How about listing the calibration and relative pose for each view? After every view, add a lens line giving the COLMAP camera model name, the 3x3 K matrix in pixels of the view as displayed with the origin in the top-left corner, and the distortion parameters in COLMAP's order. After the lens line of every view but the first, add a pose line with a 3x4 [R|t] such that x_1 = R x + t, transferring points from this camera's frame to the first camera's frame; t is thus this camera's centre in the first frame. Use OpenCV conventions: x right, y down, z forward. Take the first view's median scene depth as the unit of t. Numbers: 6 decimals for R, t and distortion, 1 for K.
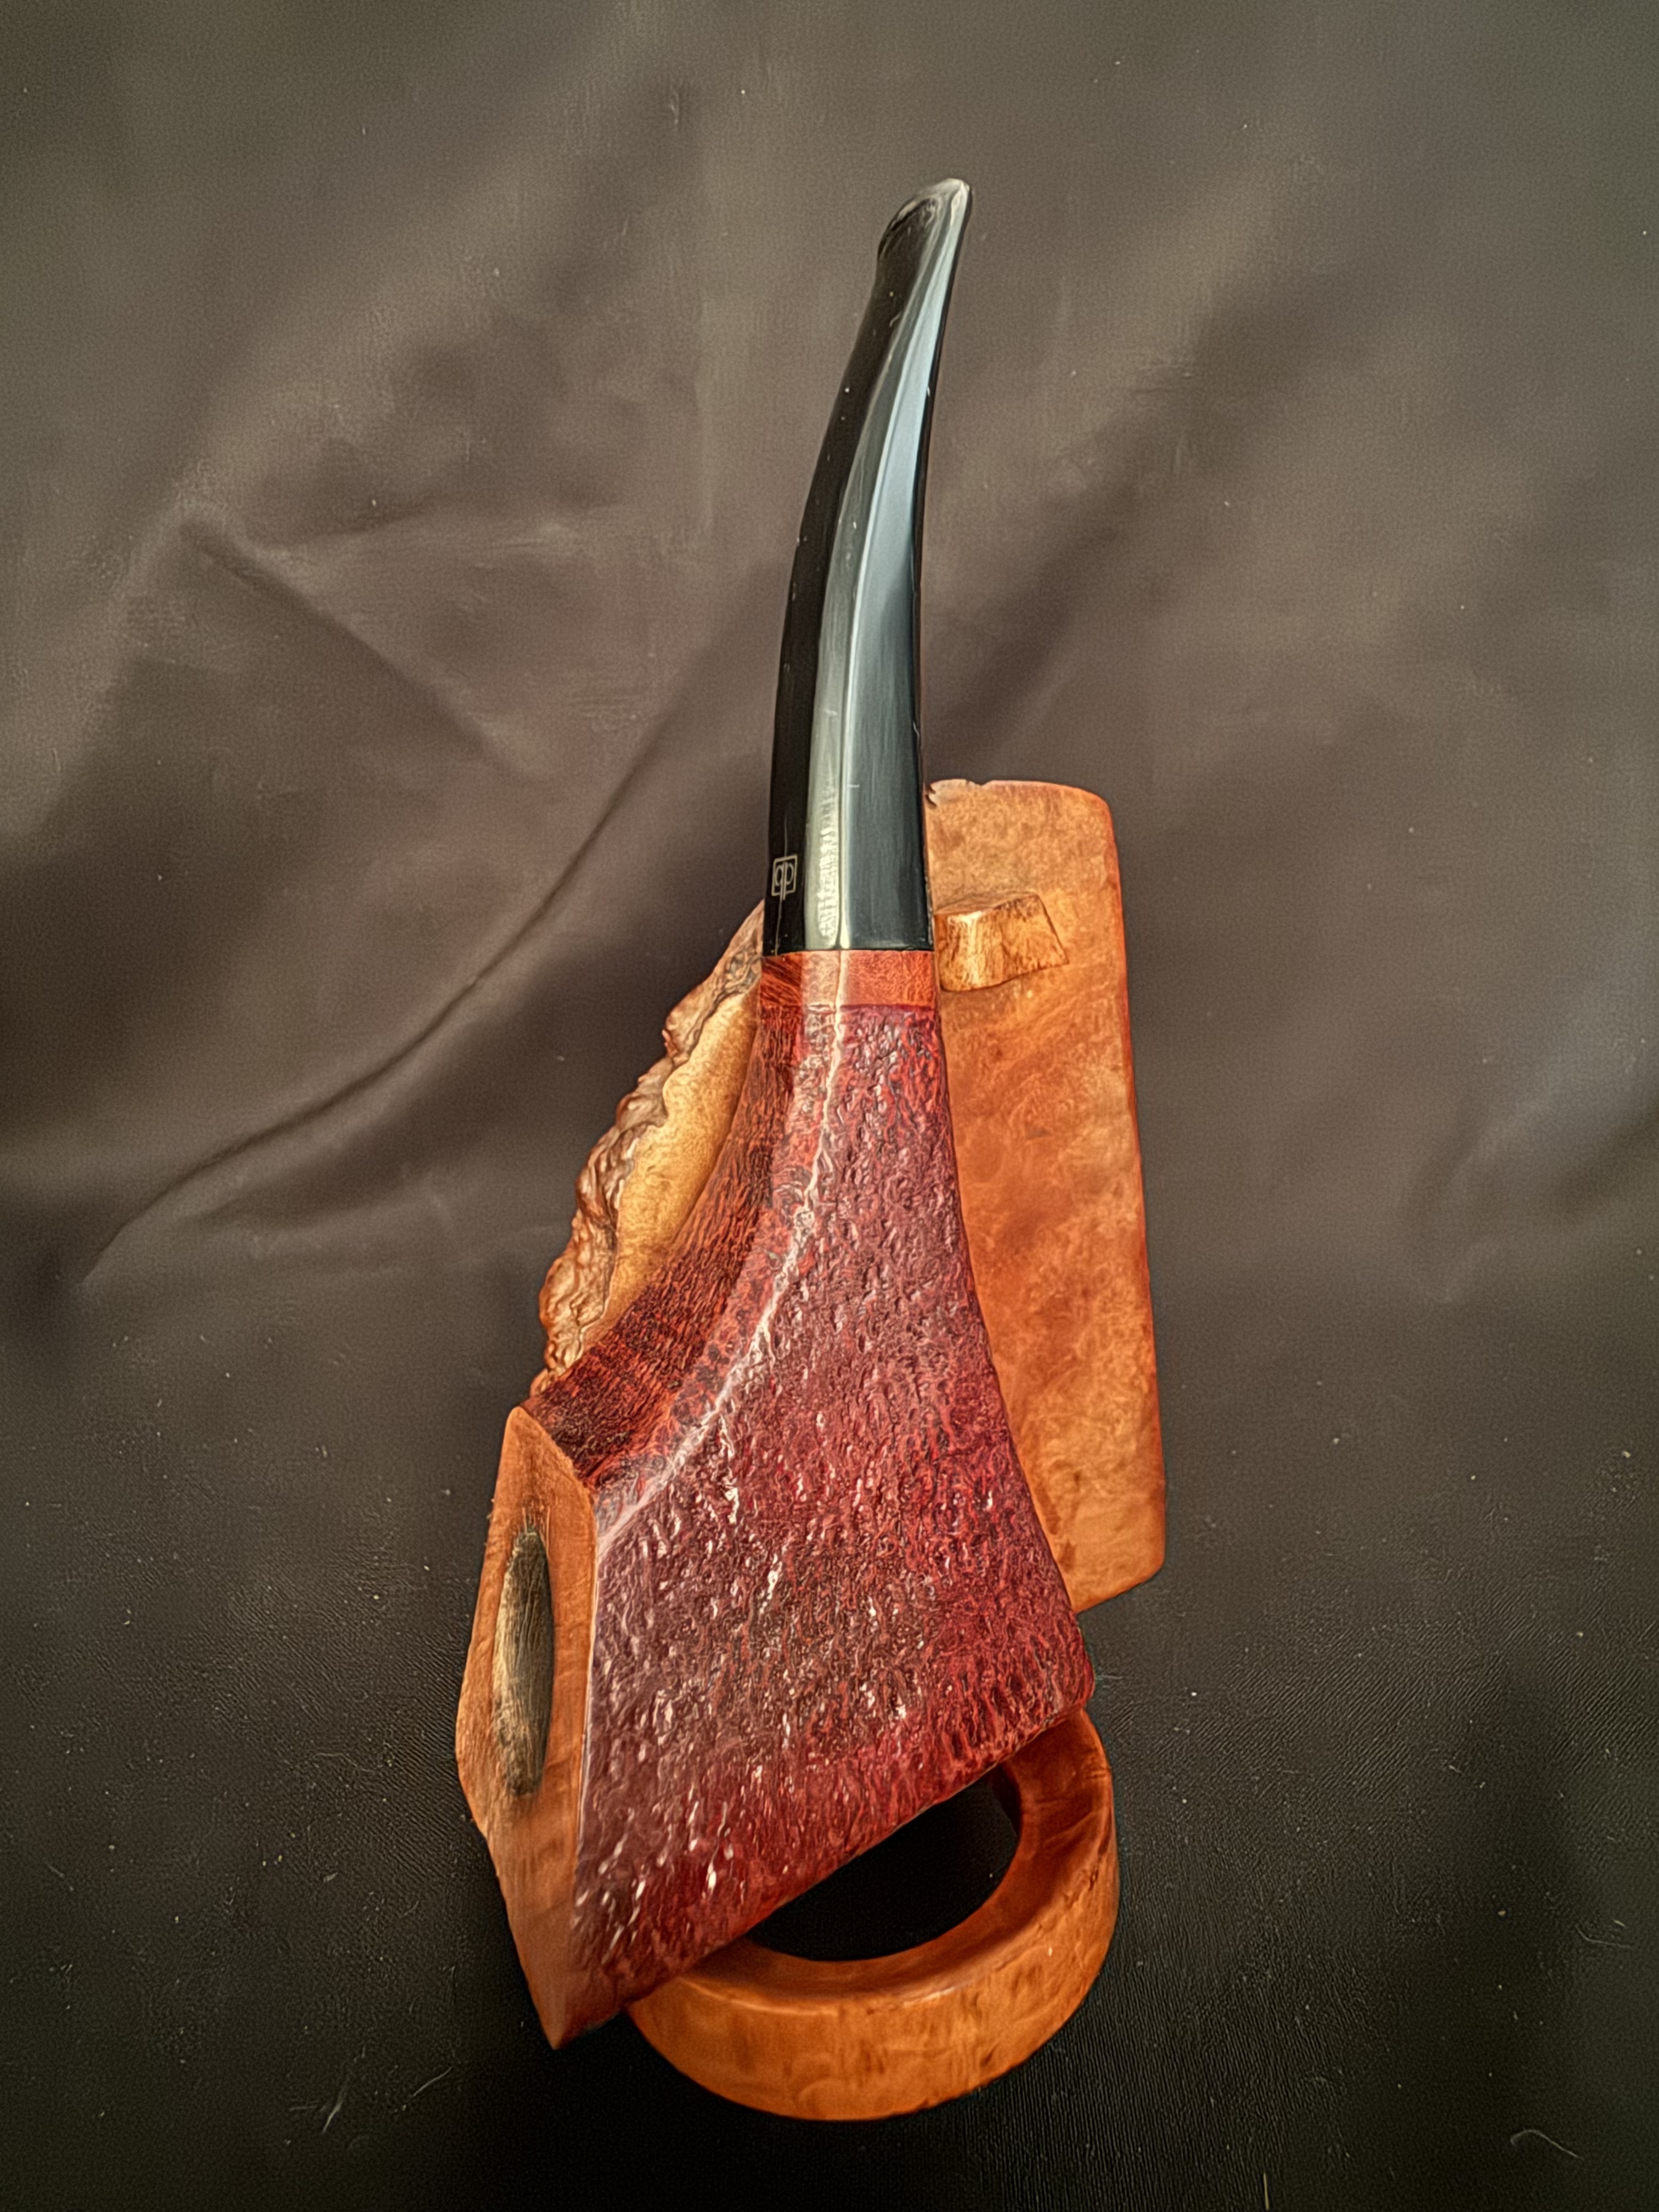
lens RADIAL K [[1192.9, 0, 804.5], [0, 1192.9, 988.2], [0, 0, 1]] dist [-0.003614, -0.002209]
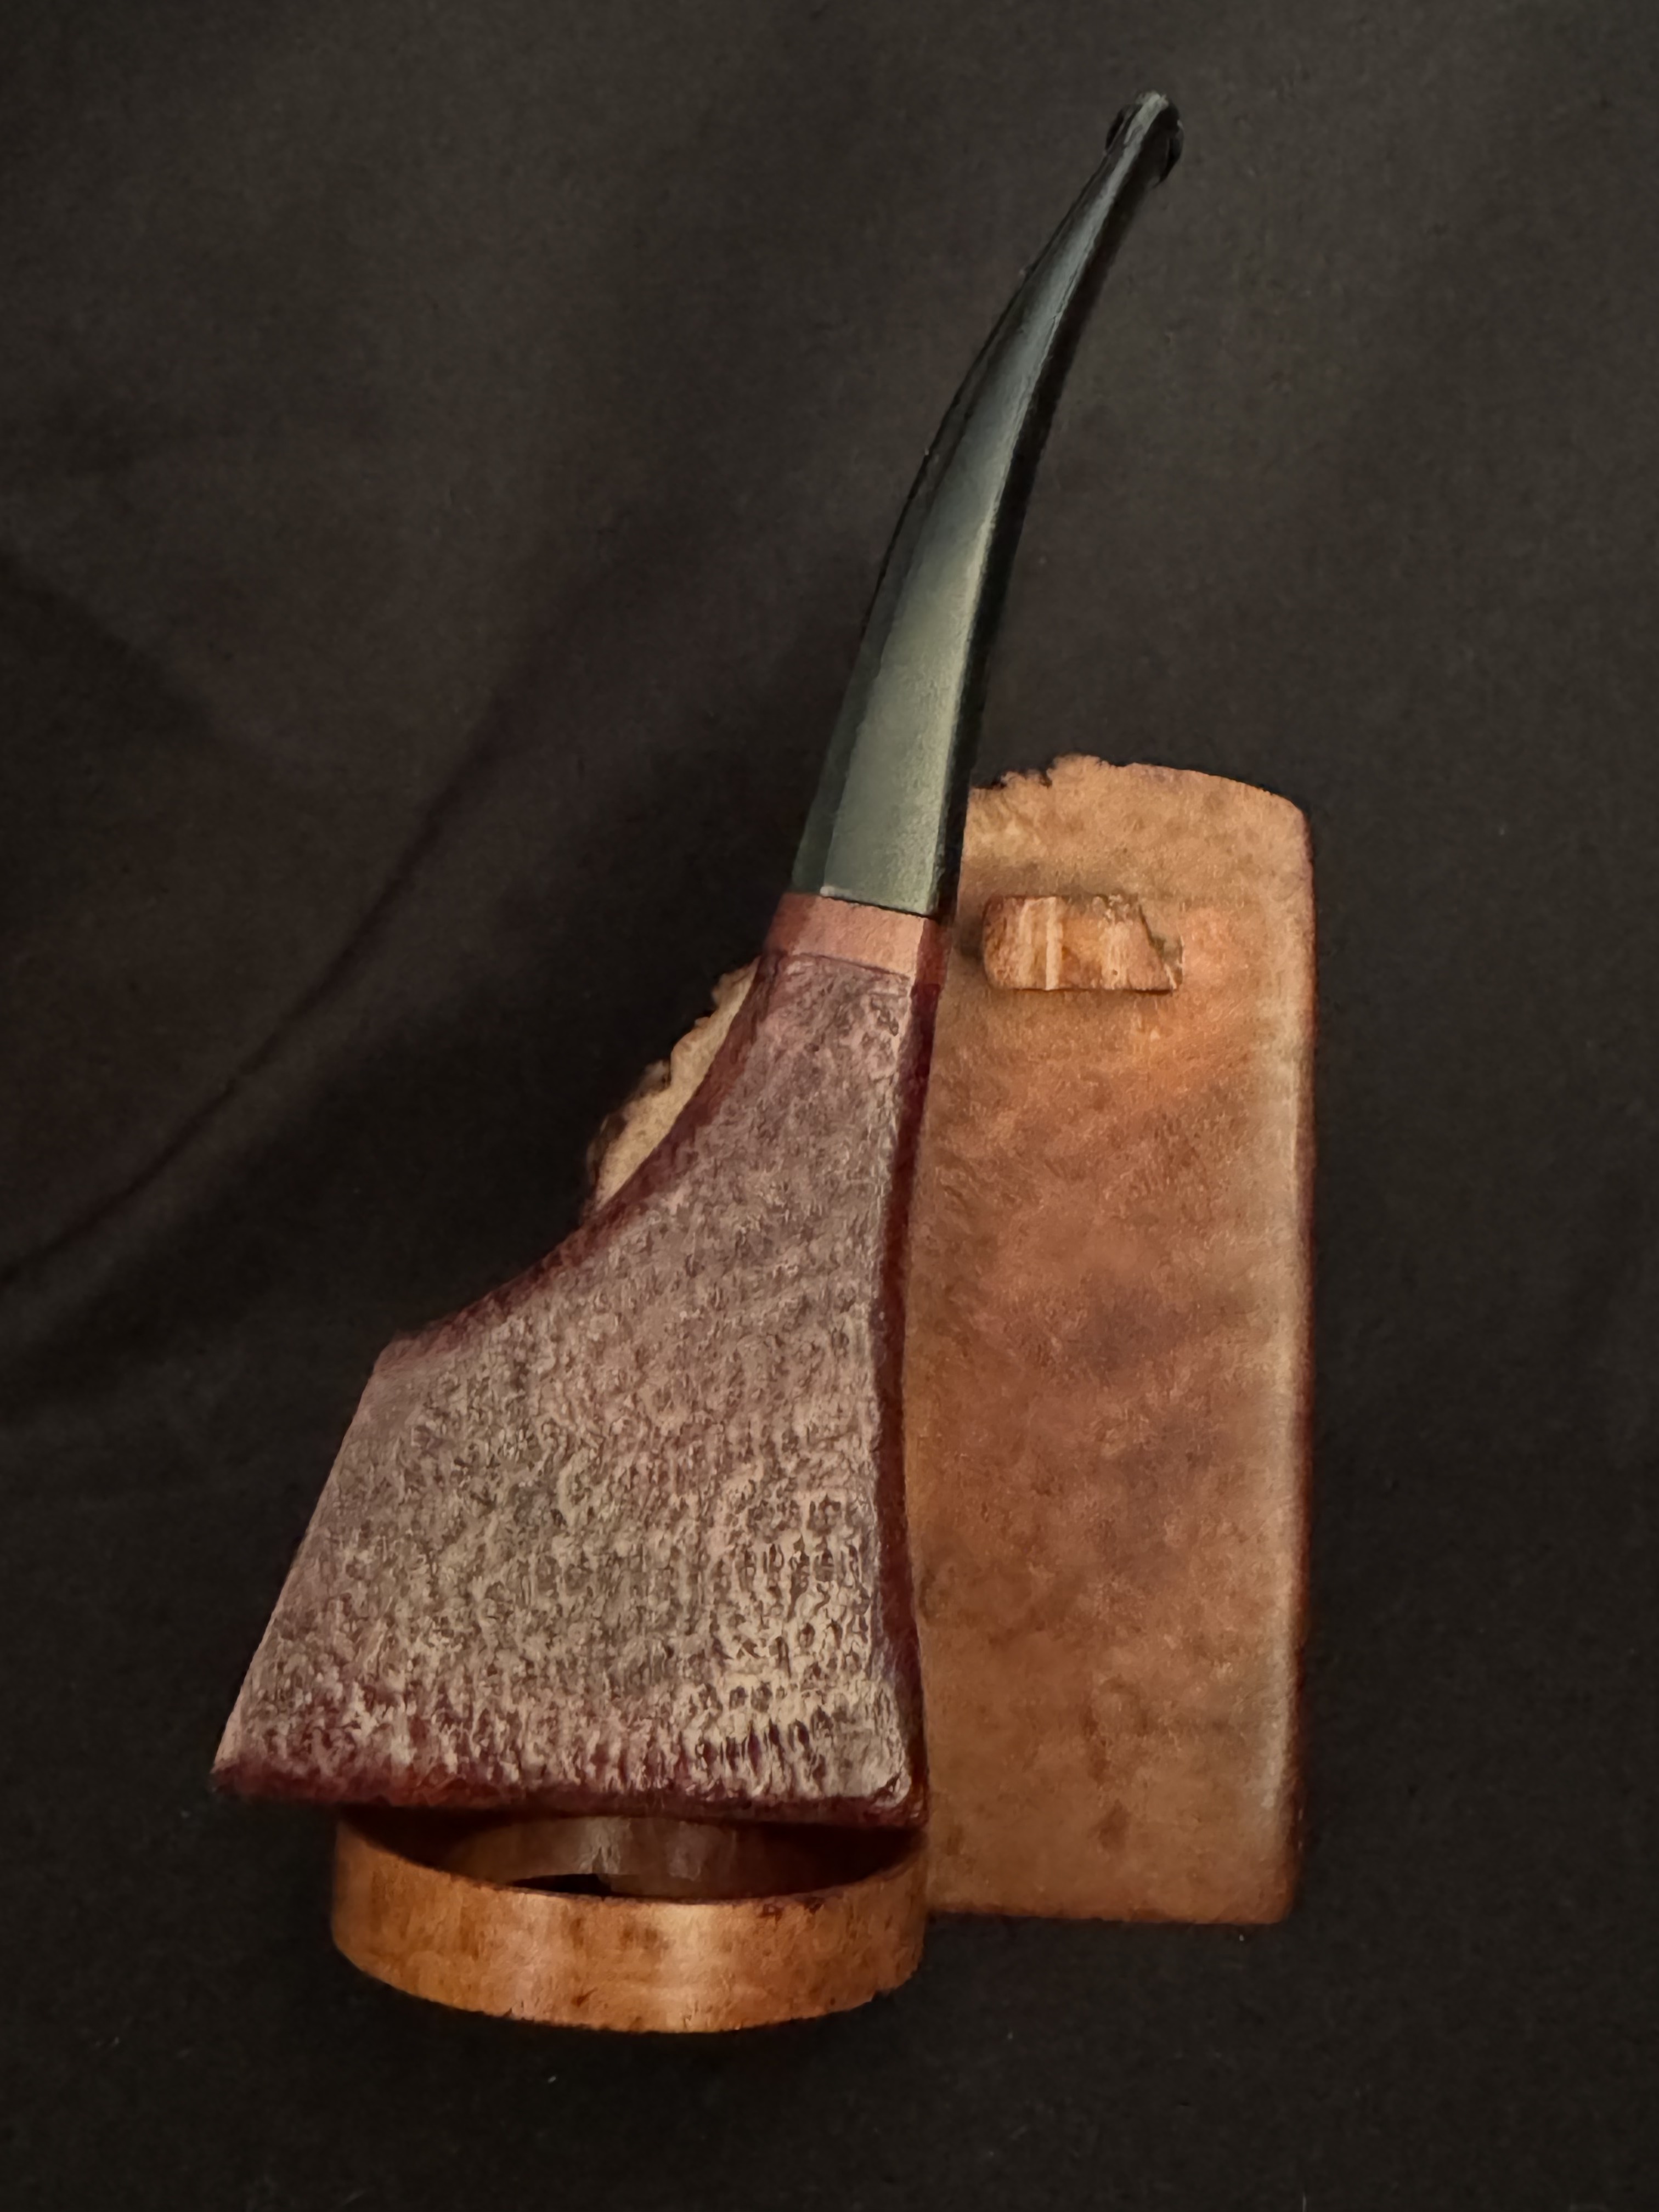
lens RADIAL K [[2447.0, 0, 837.0], [0, 2447.0, 943.0], [0, 0, 1]] dist [0.001775, 0.000000]
pose [[0.884288, 0.123329, -0.450360, 0.739886], [-0.199247, 0.971936, -0.125065, 0.193693], [0.422297, 0.200326, 0.884045, -0.535440]]
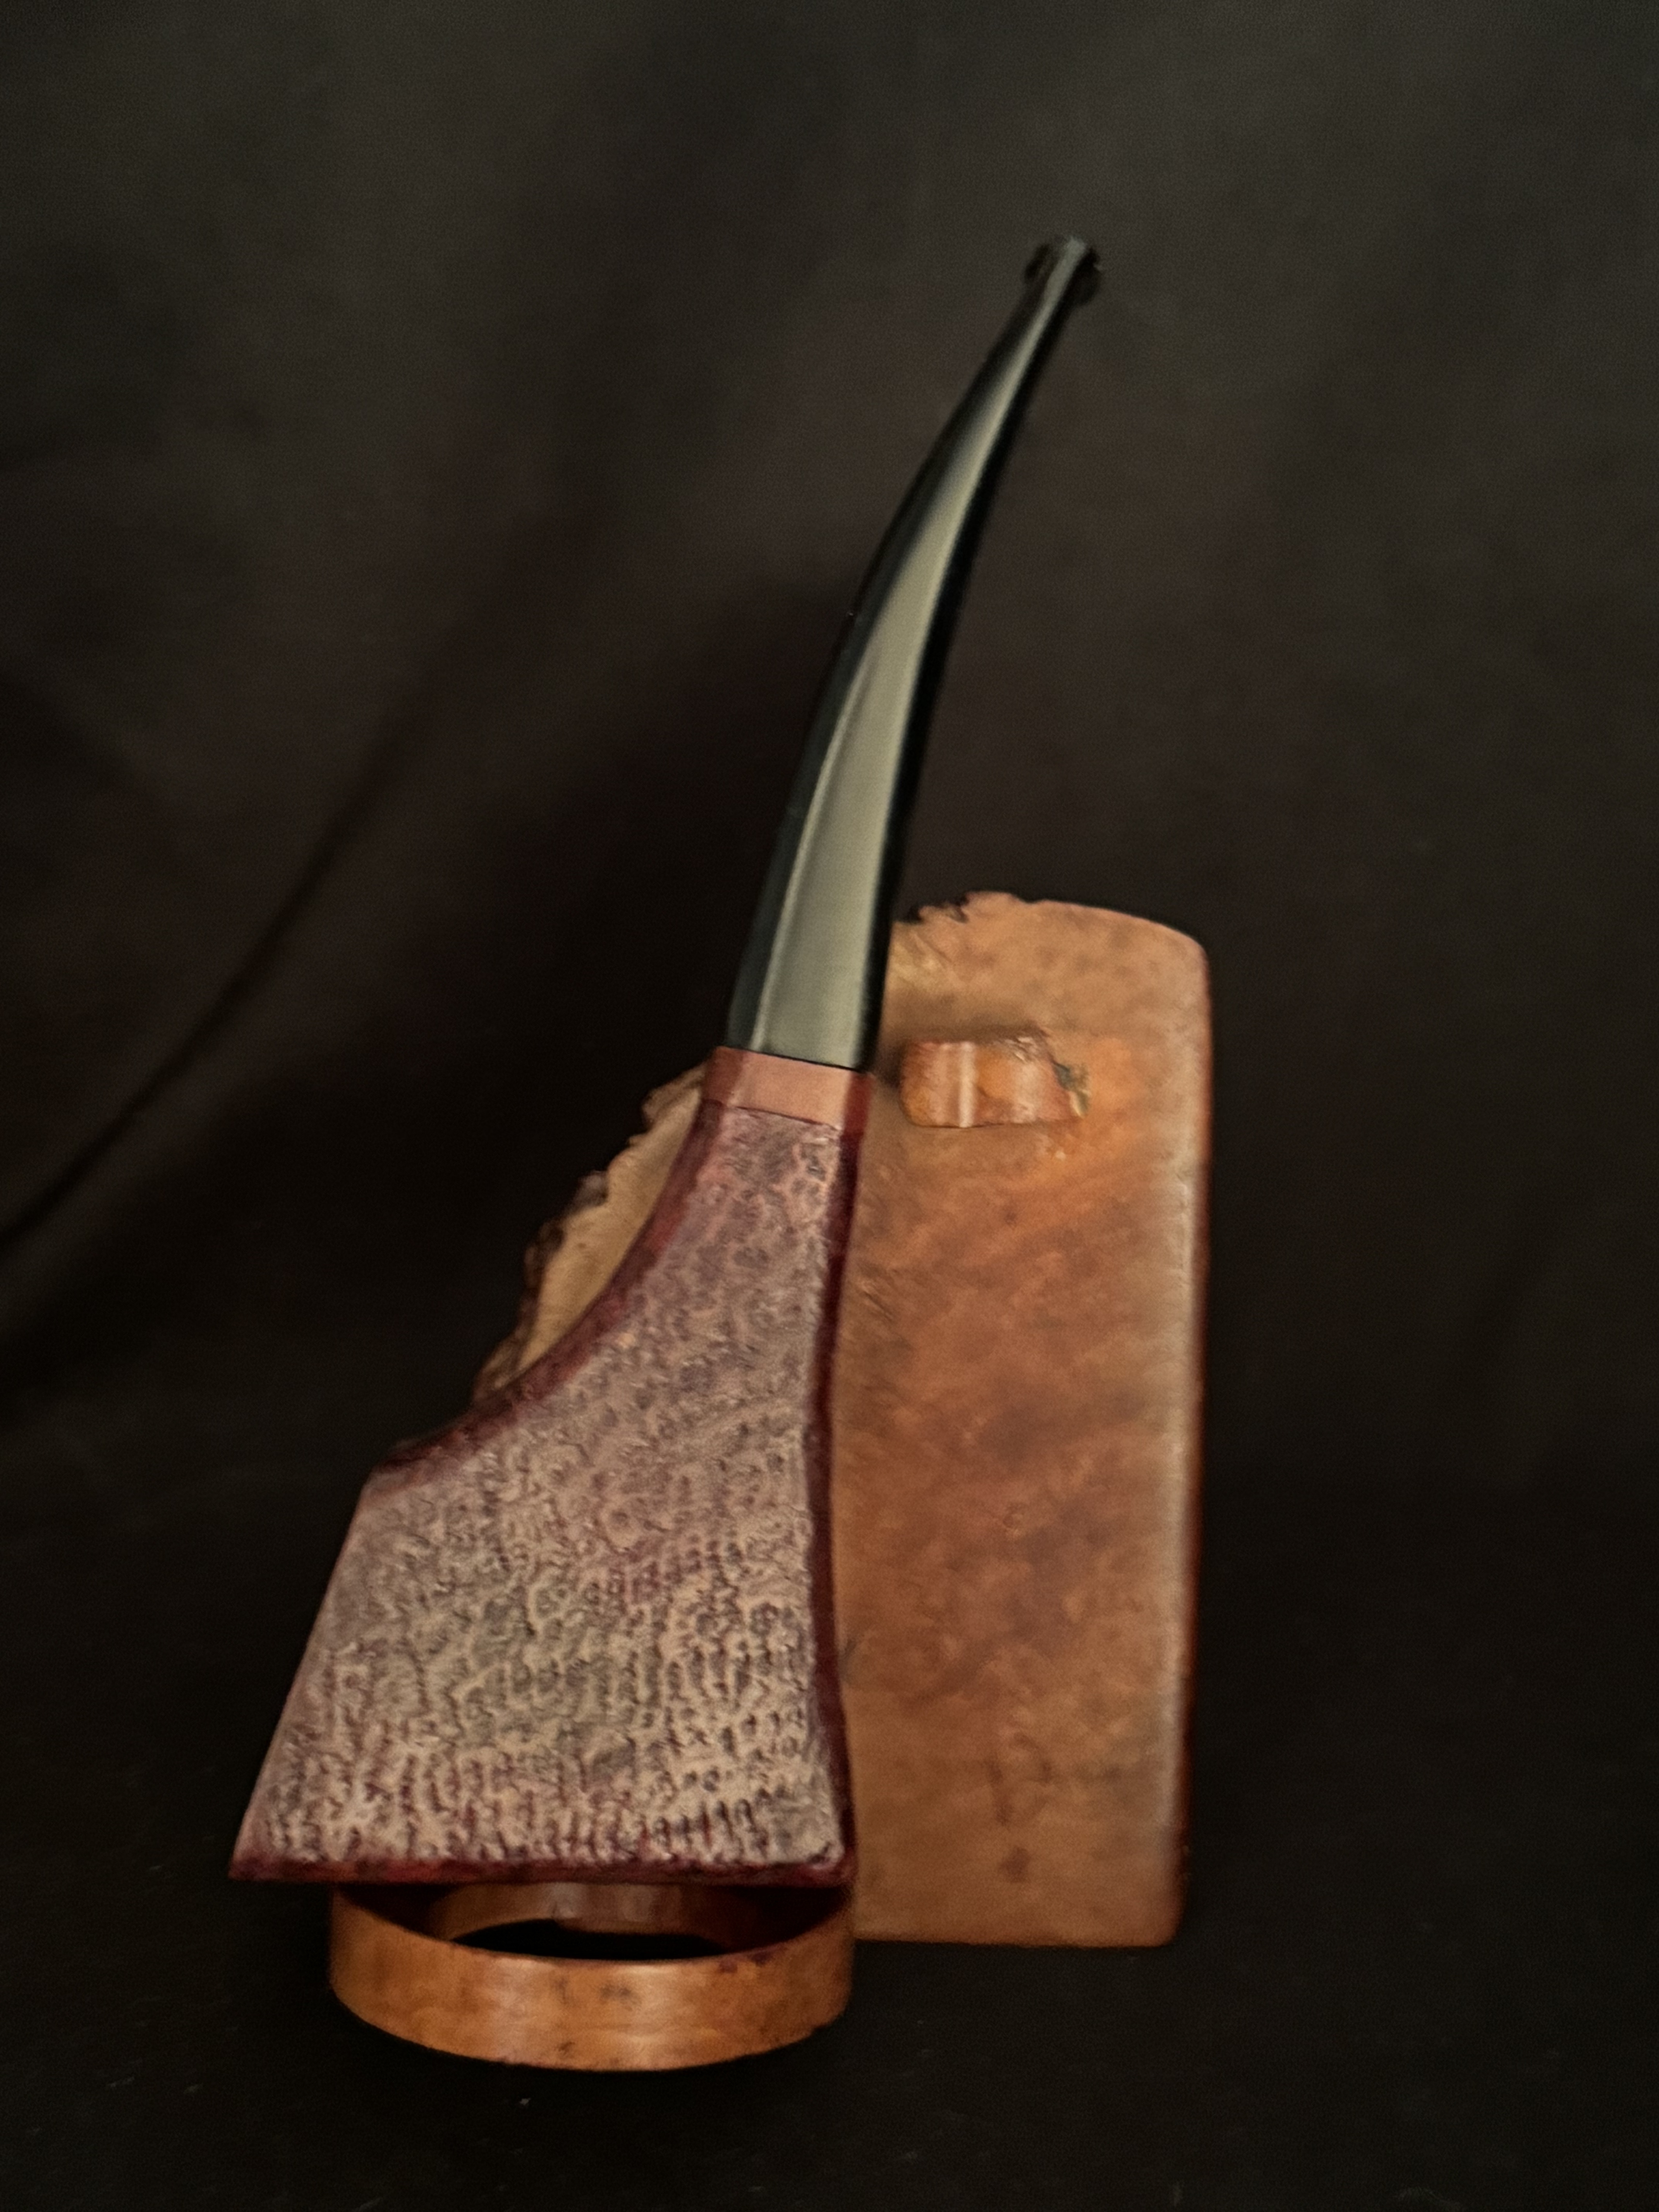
lens RADIAL K [[3098.5, 0, 817.6], [0, 3098.5, 1091.6], [0, 0, 1]] dist [0.119326, 0.000000]
pose [[0.904898, 0.184324, -0.383647, 0.885829], [-0.192524, 0.981140, 0.017290, -0.044848], [0.379598, 0.058216, 0.923318, -1.113012]]
